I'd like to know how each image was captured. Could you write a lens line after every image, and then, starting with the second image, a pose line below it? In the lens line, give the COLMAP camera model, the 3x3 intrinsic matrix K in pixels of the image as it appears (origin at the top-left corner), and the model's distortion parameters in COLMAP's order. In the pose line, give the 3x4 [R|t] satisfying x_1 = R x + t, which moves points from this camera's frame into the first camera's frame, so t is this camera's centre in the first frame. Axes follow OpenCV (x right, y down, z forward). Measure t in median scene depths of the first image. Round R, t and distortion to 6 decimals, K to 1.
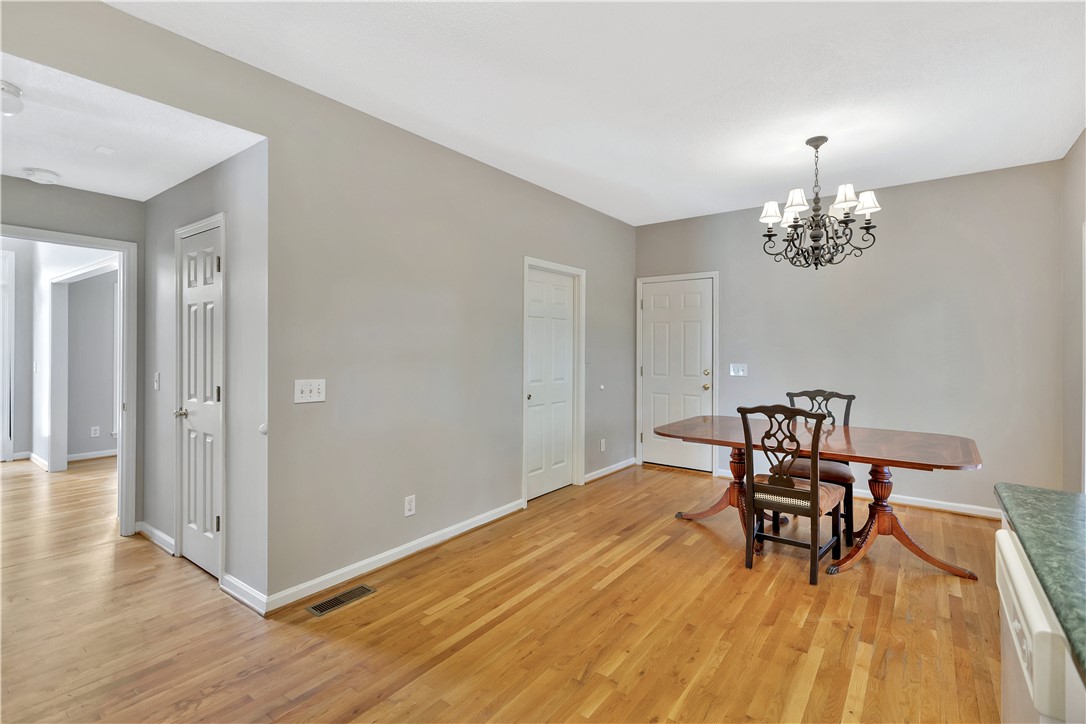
lens RADIAL K [[495.3, 0, 561.1], [0, 495.3, 350.0], [0, 0, 1]] dist [0.009371, -0.003530]
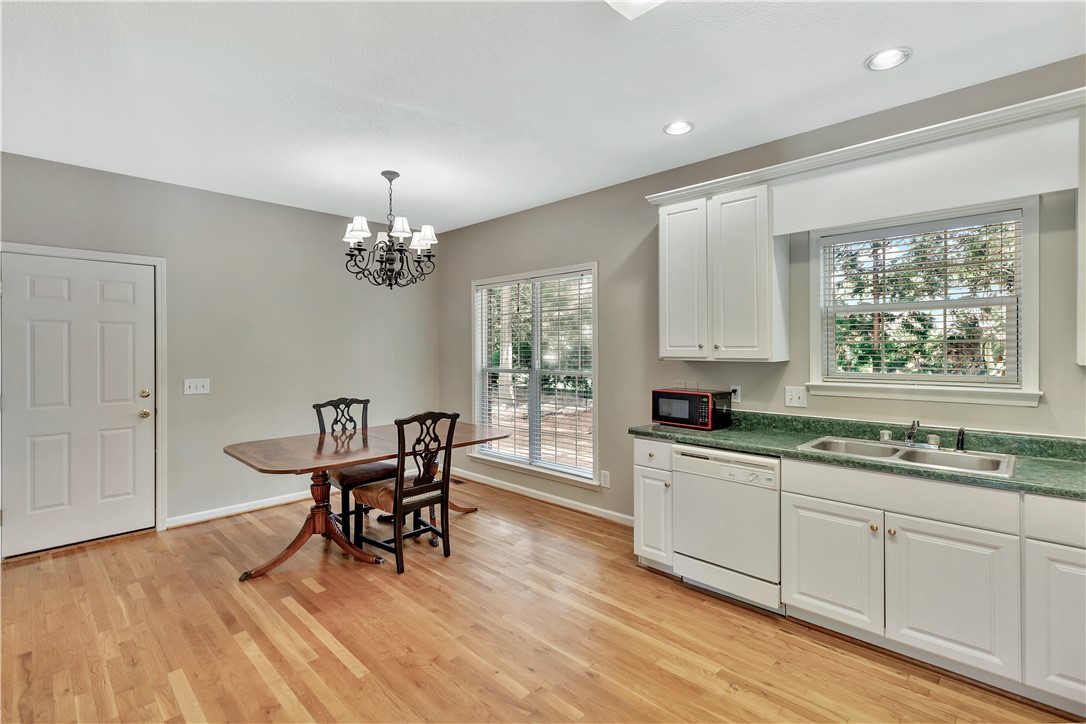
lens RADIAL K [[495.3, 0, 545.3], [0, 495.3, 350.8], [0, 0, 1]] dist [0.009371, -0.003530]
pose [[0.155988, -0.006037, 0.987741, -0.538244], [0.008166, 0.999955, 0.004822, -0.026026], [-0.987725, 0.007314, 0.156030, 0.483305]]
